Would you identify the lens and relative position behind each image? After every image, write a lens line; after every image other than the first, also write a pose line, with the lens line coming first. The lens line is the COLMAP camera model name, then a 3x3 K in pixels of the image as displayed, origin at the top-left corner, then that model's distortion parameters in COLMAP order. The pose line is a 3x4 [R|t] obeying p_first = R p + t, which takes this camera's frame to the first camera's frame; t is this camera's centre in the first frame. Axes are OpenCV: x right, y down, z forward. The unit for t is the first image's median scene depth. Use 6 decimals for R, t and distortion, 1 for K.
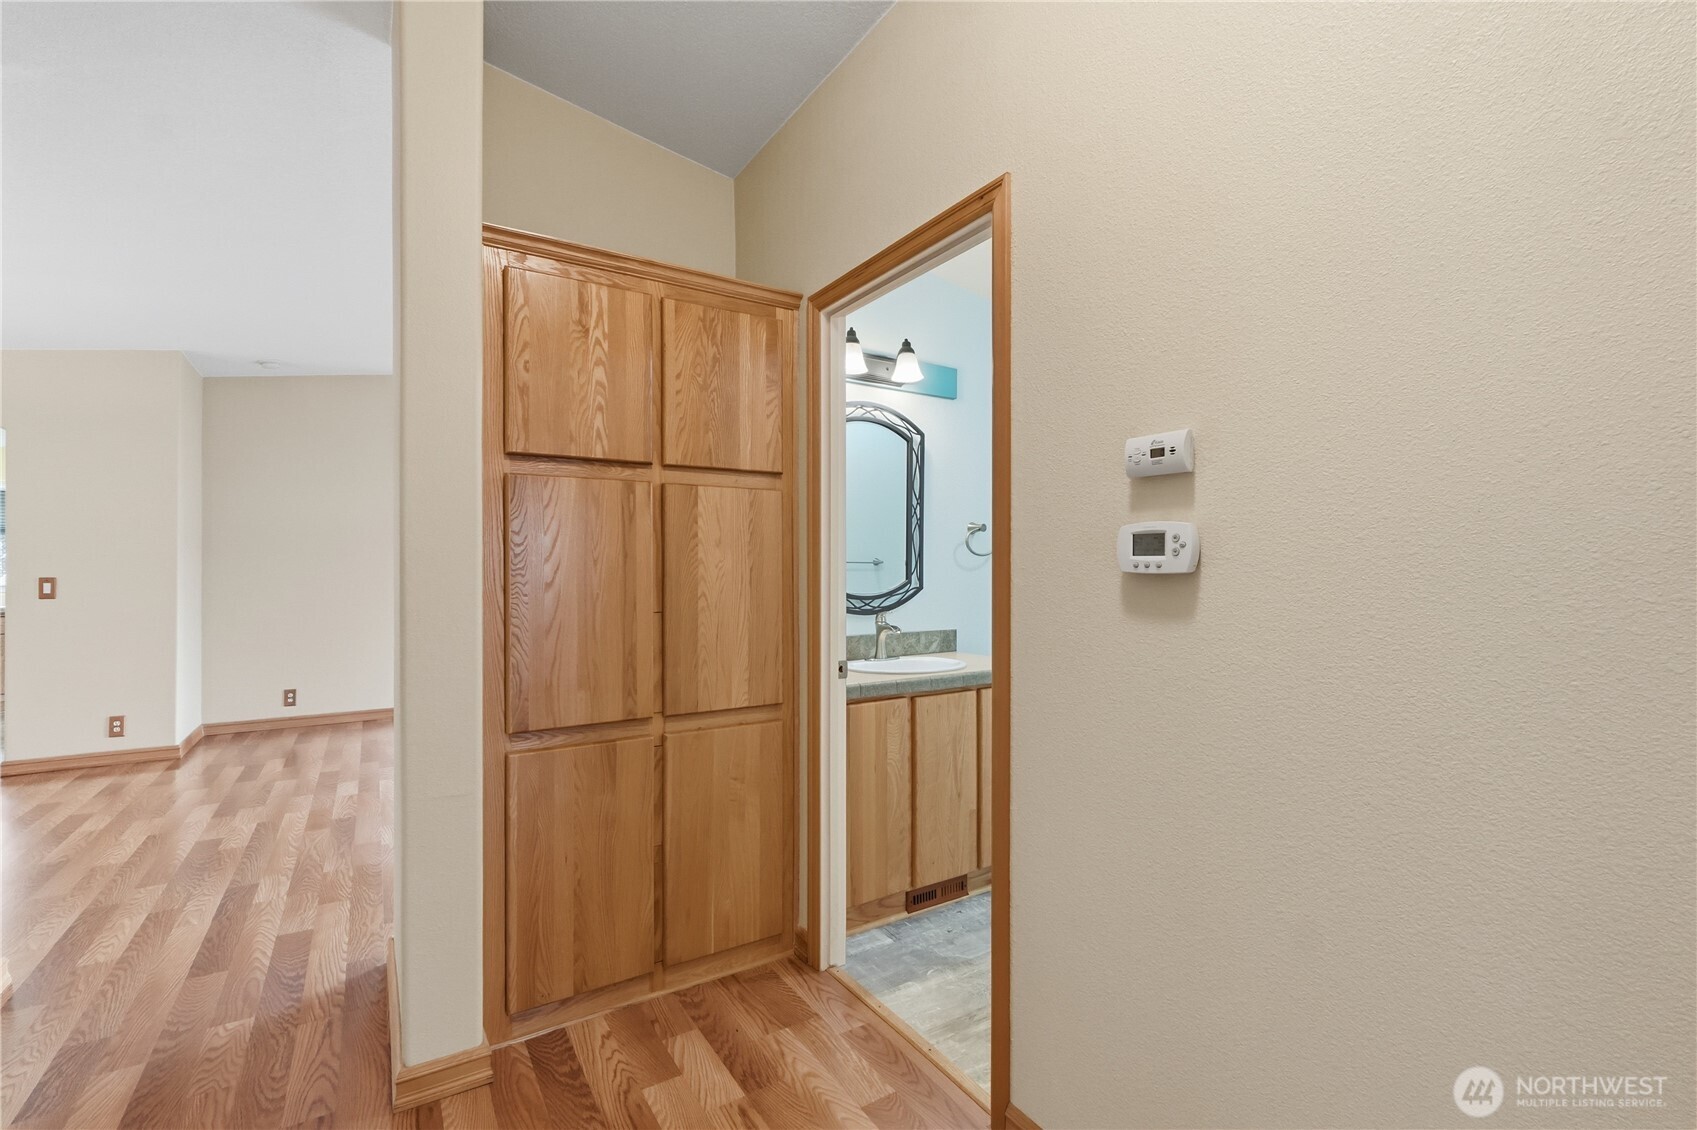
lens RADIAL K [[752.7, 0, 848.1], [0, 752.7, 568.7], [0, 0, 1]] dist [-0.002365, 0.000036]
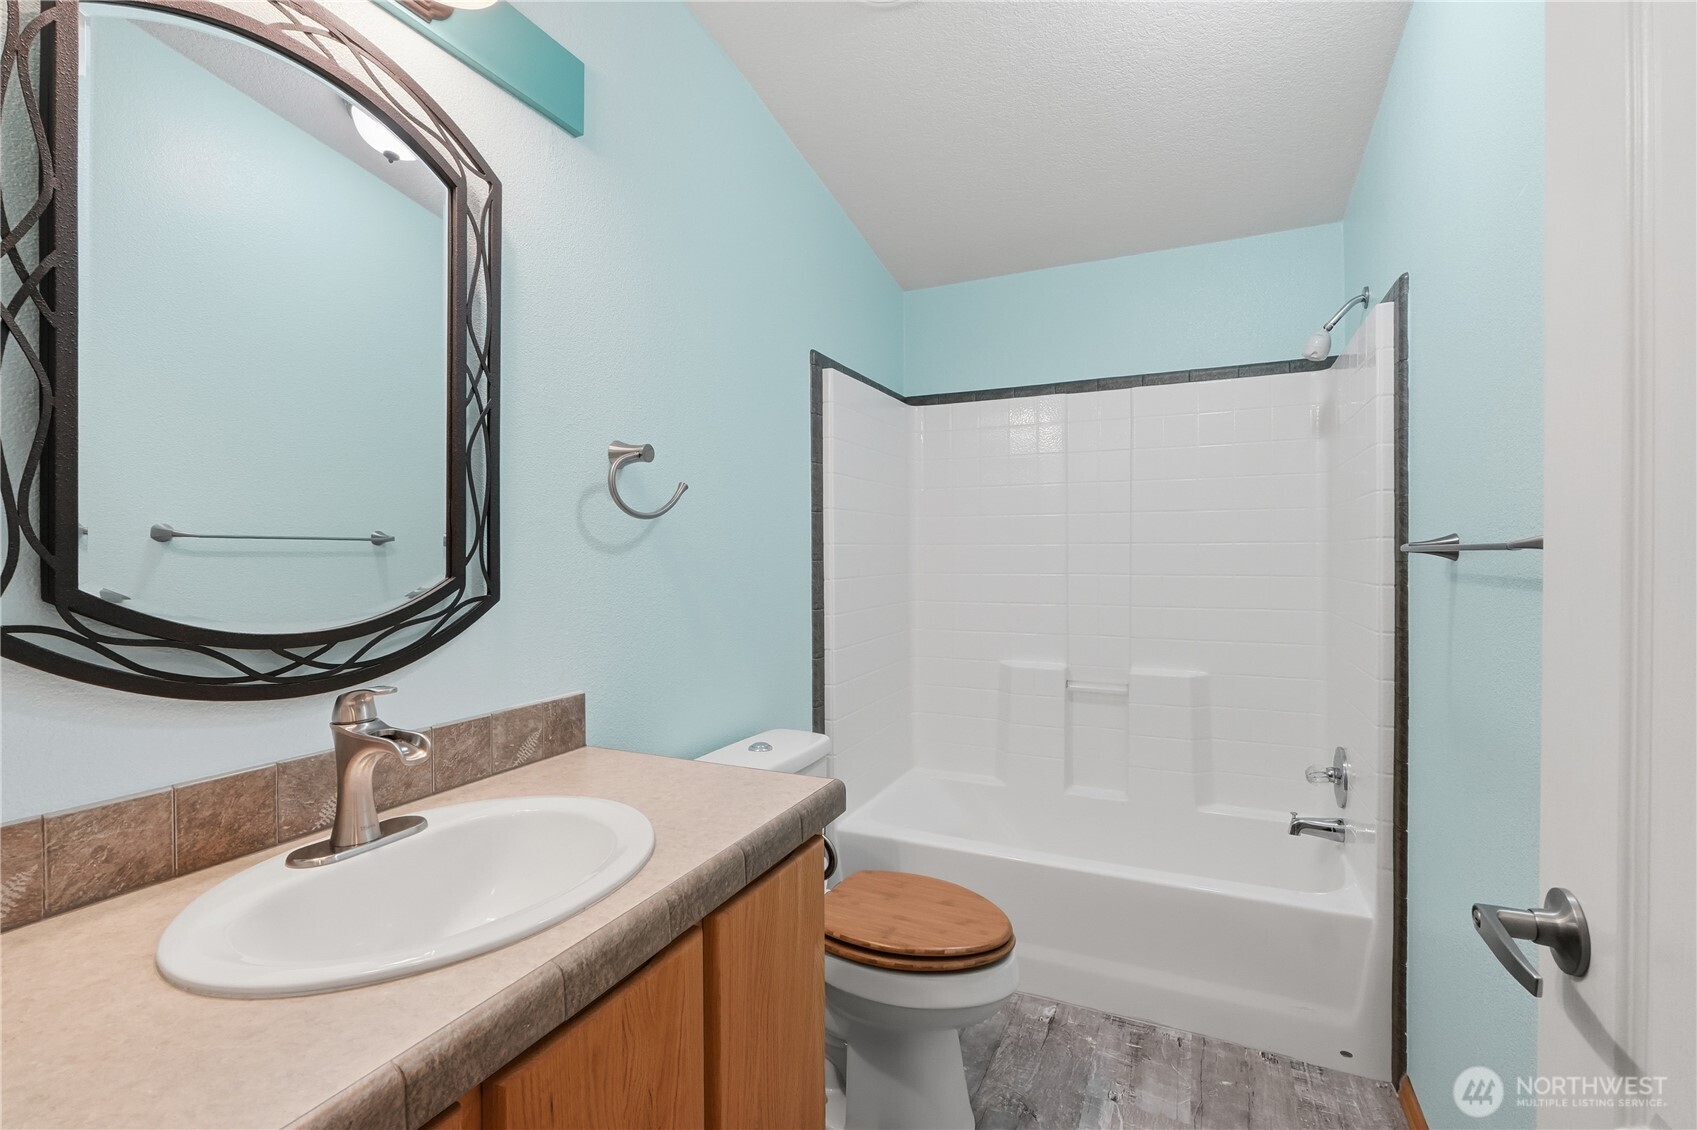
lens RADIAL K [[752.7, 0, 844.1], [0, 752.7, 564.9], [0, 0, 1]] dist [-0.002365, 0.000036]
pose [[0.845121, -0.005887, 0.534542, 0.045381], [0.001203, 0.999958, 0.009112, 0.006118], [-0.534573, -0.007058, 0.845093, 0.599121]]
